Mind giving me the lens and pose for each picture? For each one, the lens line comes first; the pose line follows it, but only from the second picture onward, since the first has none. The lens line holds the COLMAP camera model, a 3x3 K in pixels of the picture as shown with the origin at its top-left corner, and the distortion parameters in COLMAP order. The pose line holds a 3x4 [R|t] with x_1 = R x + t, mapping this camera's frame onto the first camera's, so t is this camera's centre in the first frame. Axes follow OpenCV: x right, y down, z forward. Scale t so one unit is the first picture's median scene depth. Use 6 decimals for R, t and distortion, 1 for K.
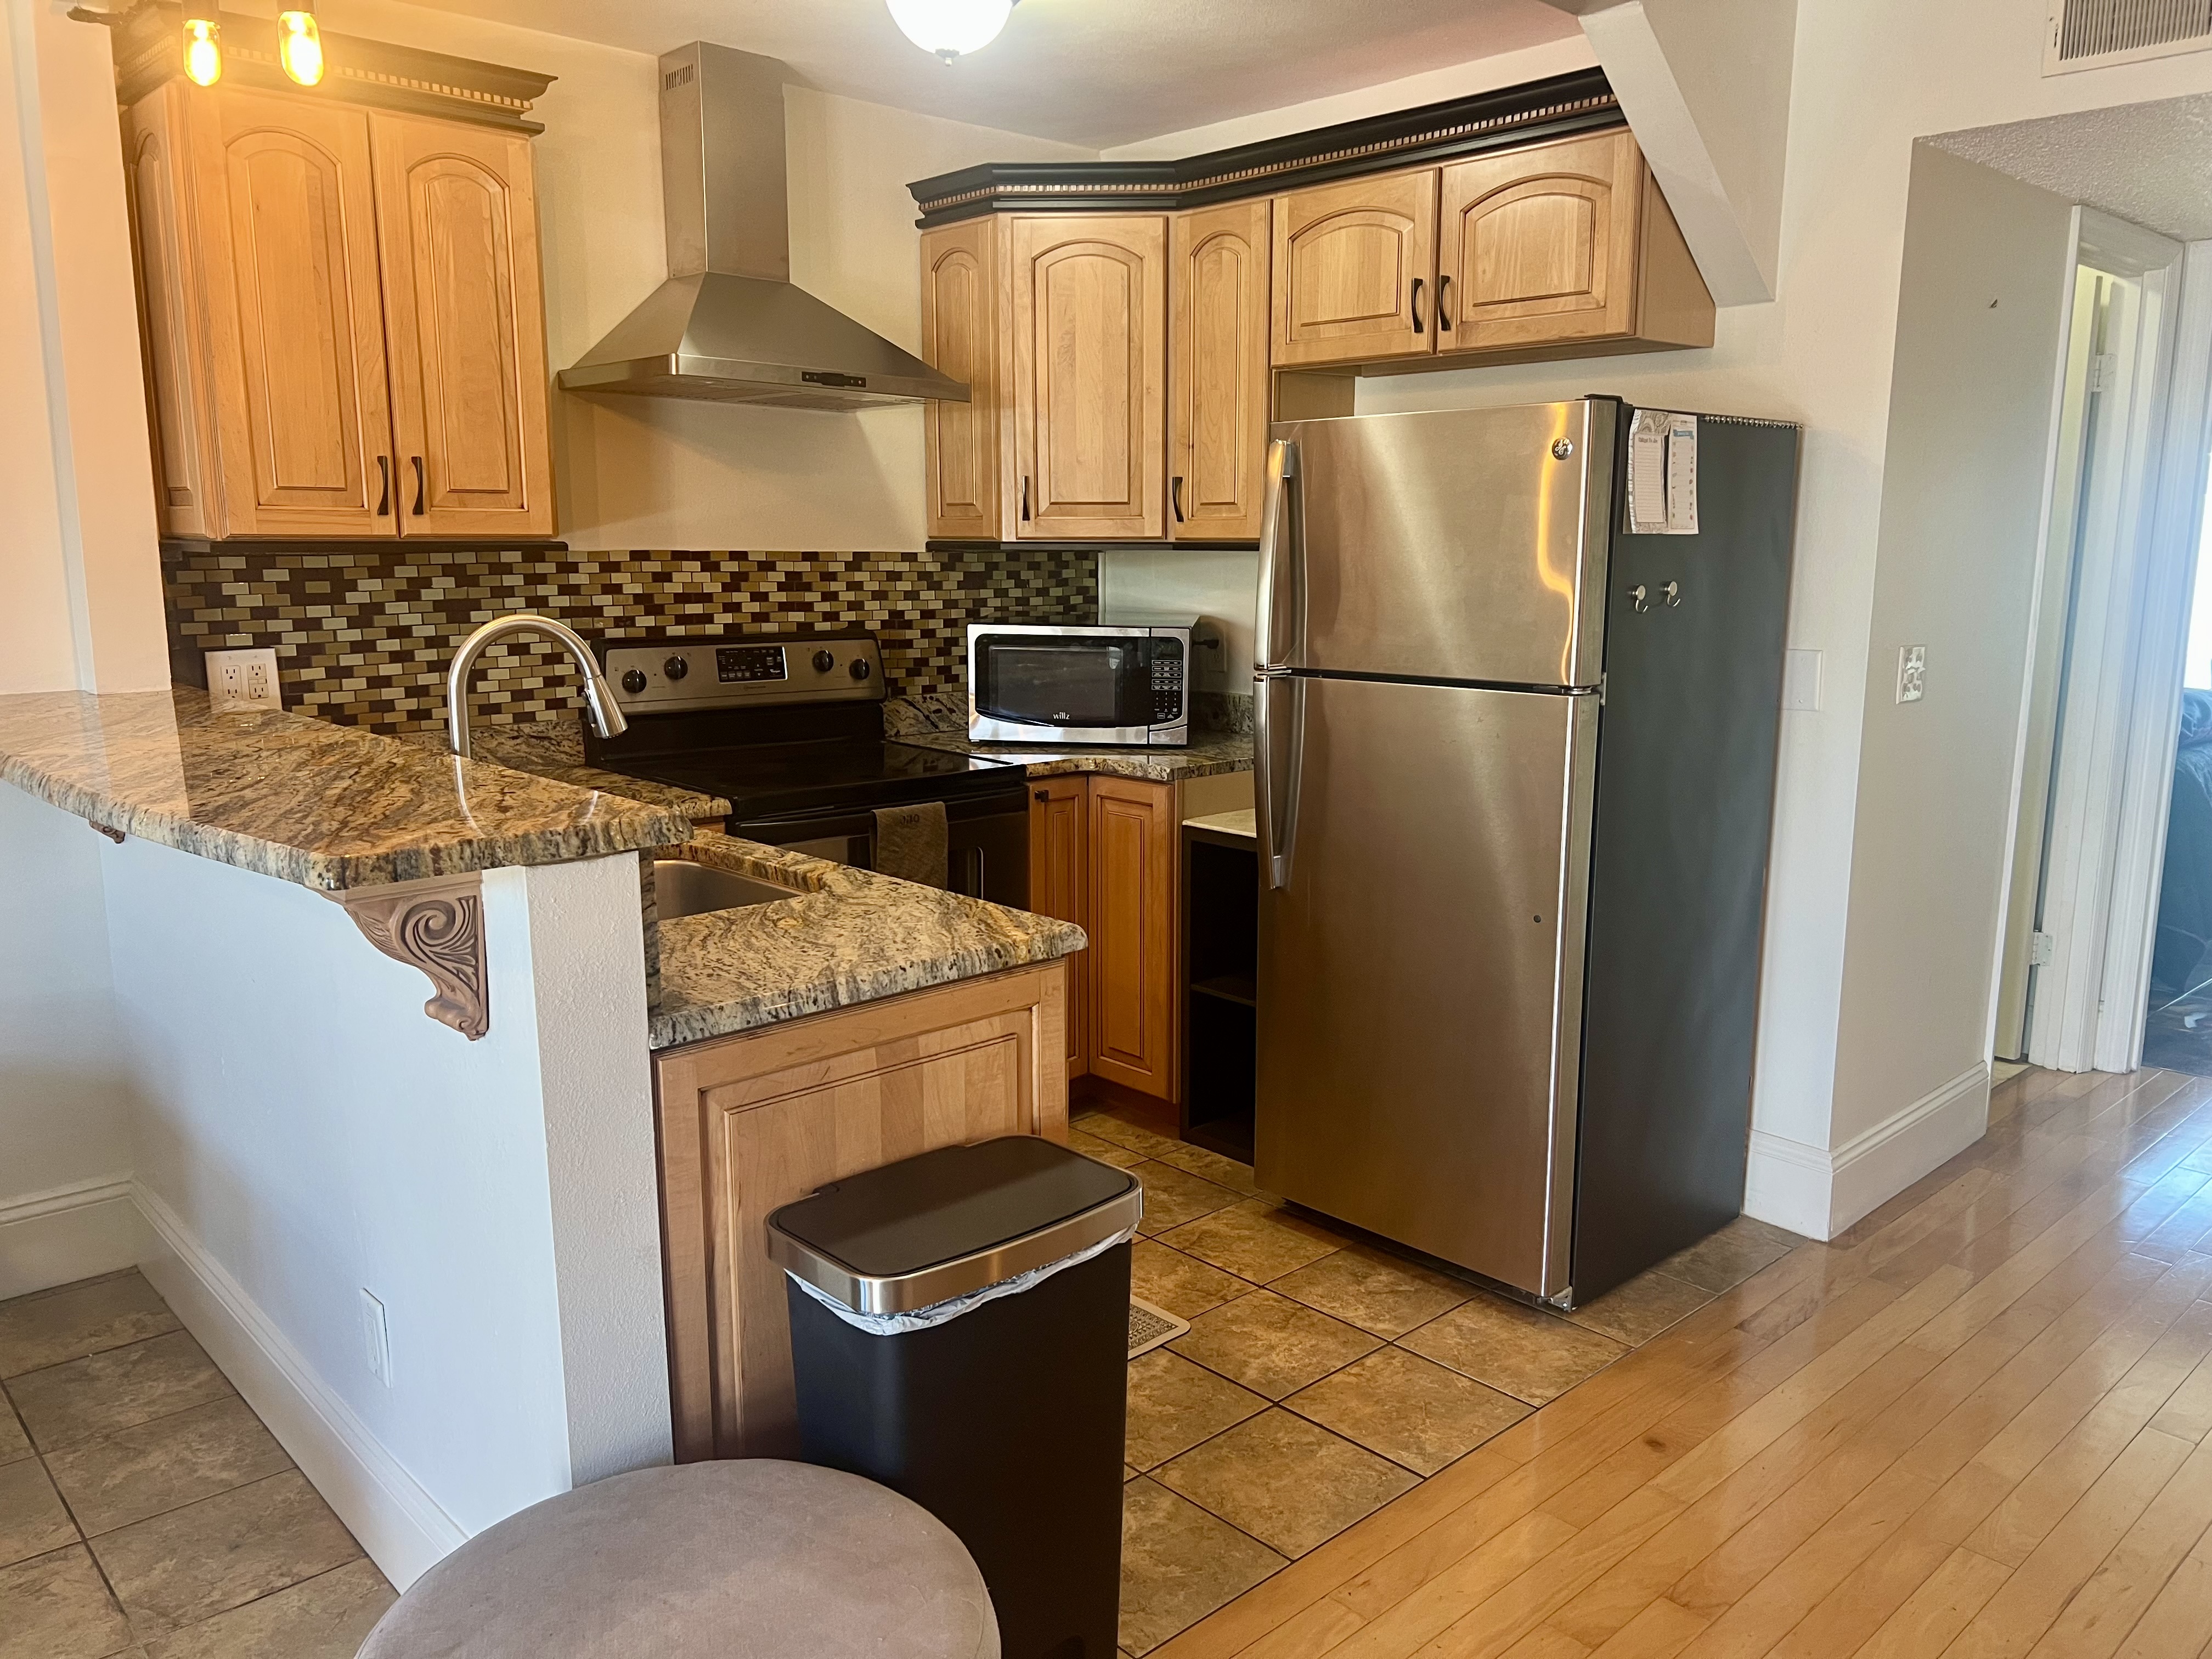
lens RADIAL K [[1645.2, 0, 1058.0], [0, 1645.2, 838.1], [0, 0, 1]] dist [0.011751, -0.029394]
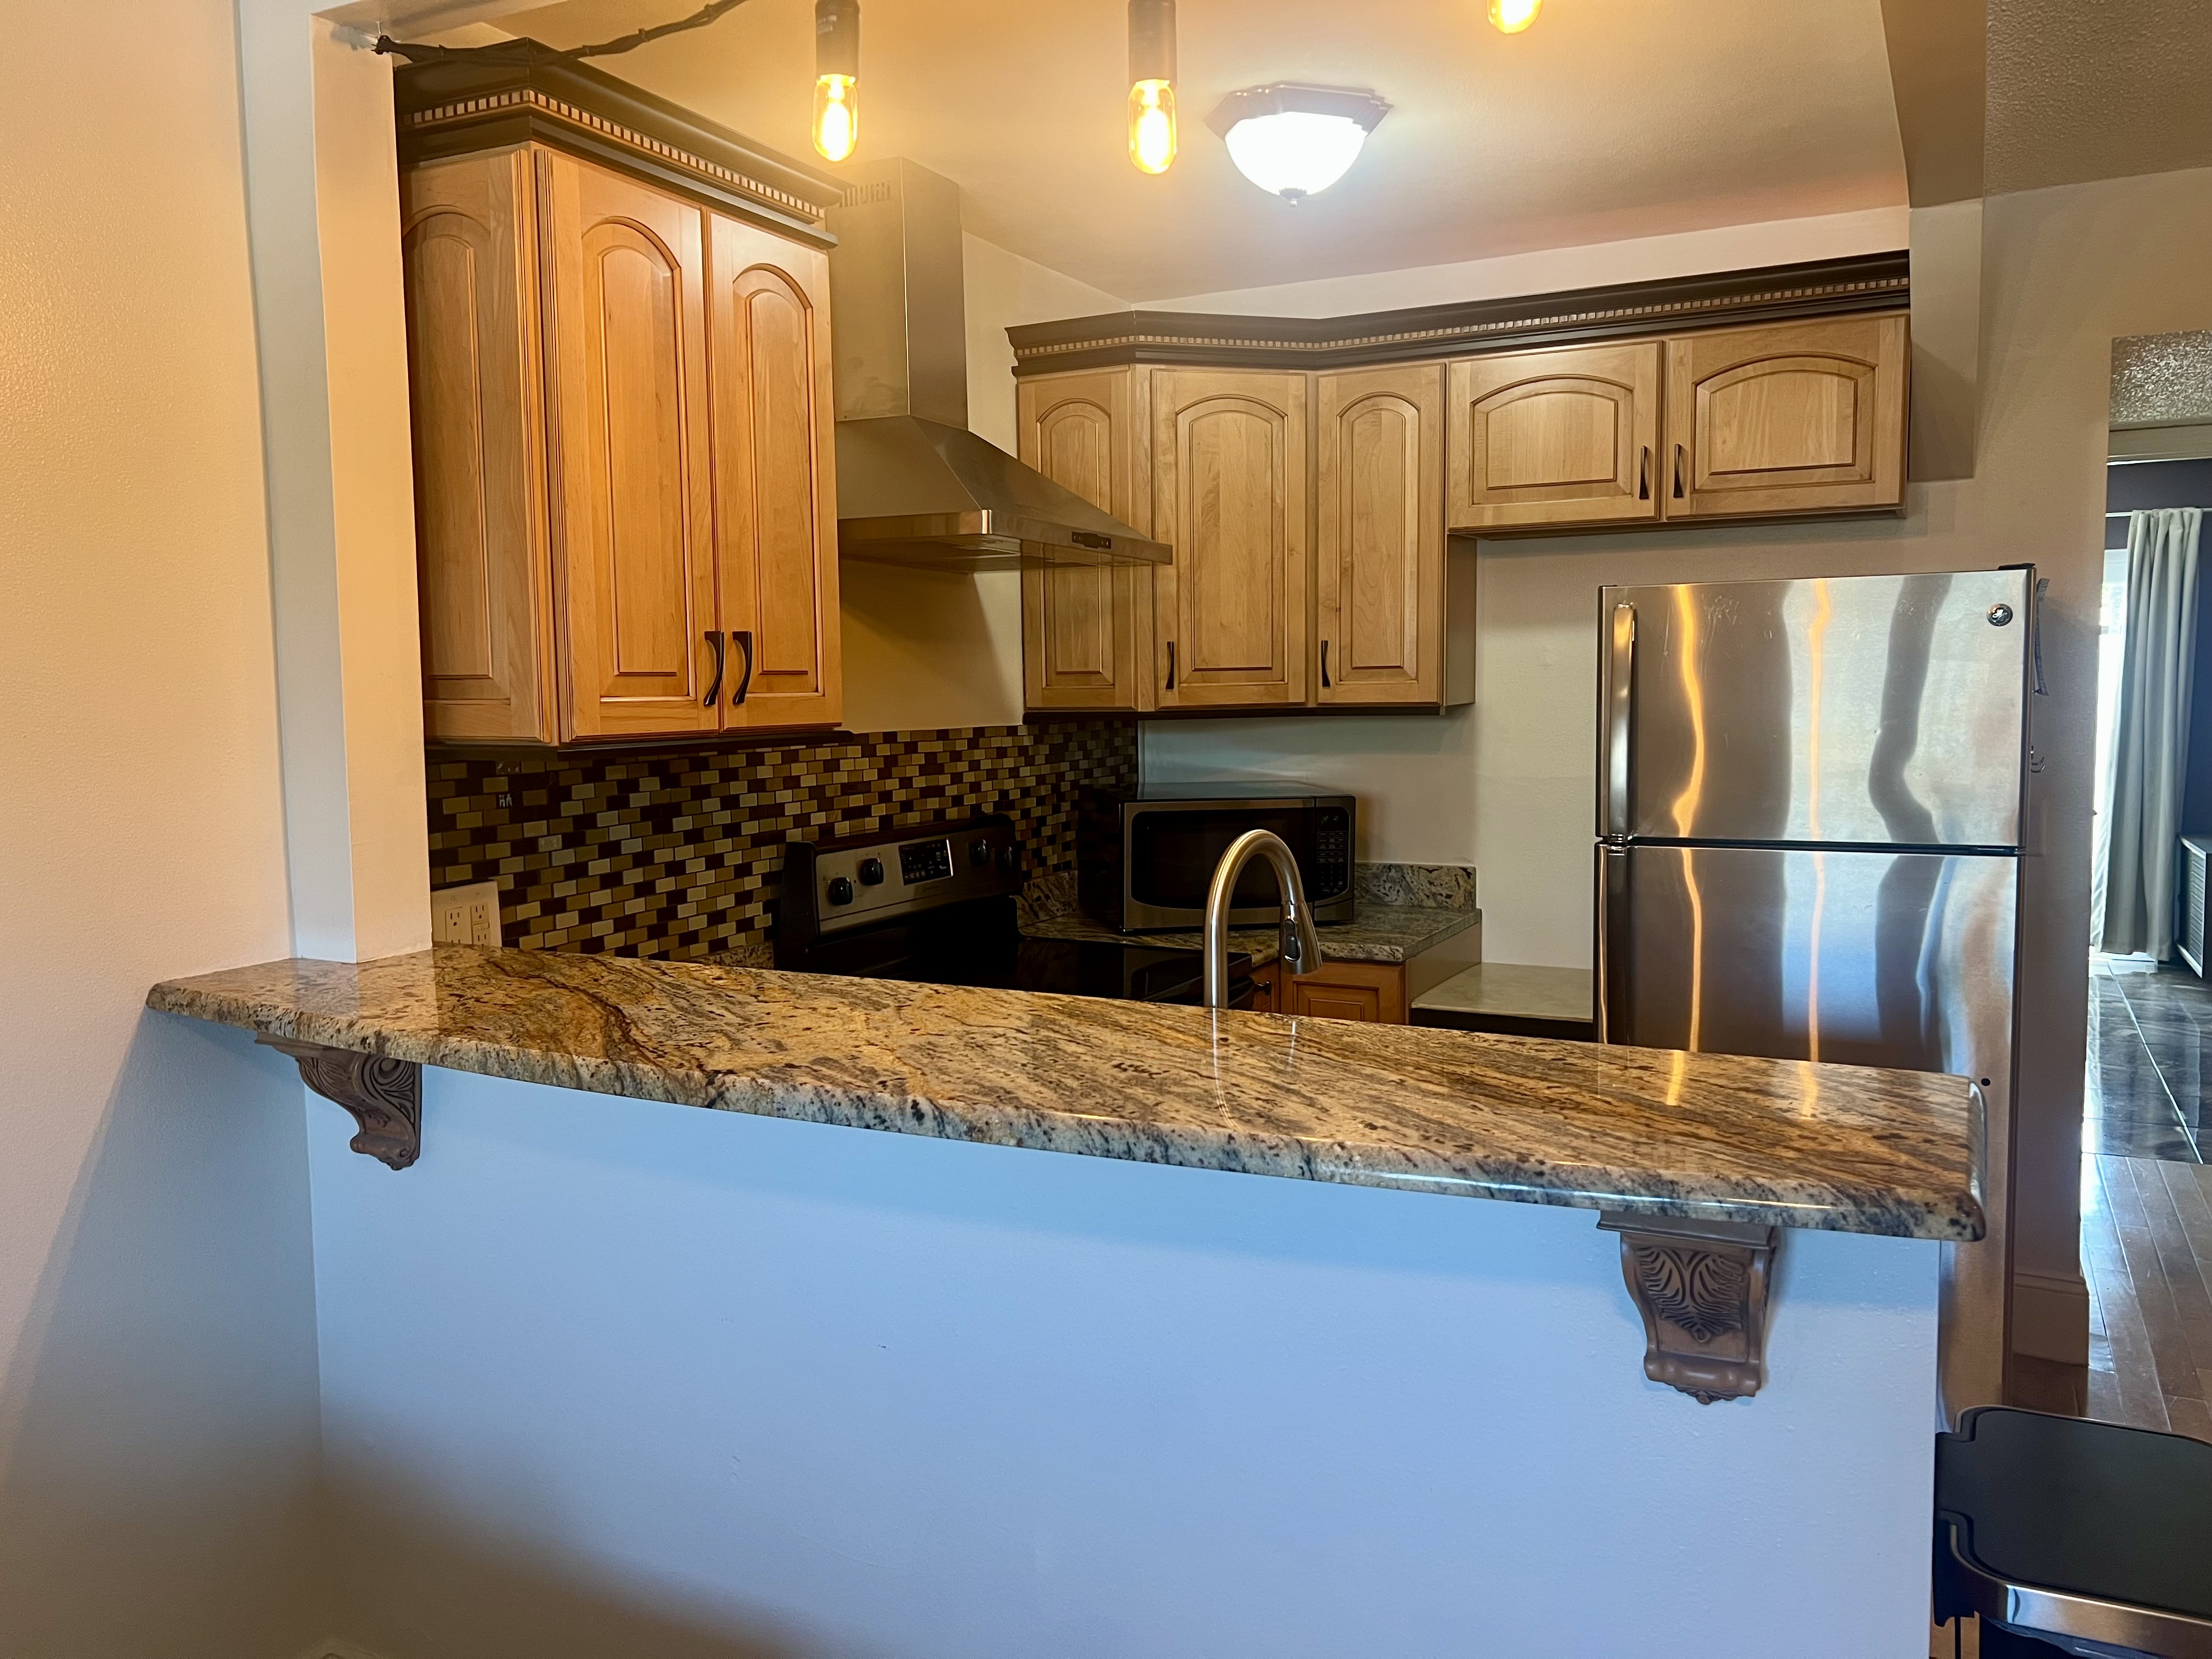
lens RADIAL K [[1645.2, 0, 1106.8], [0, 1645.2, 827.9], [0, 0, 1]] dist [0.011751, -0.029394]
pose [[0.944879, -0.048772, 0.323767, -0.387915], [0.079226, 0.993515, -0.081550, -0.047243], [-0.317690, 0.102705, 0.942616, 0.164685]]
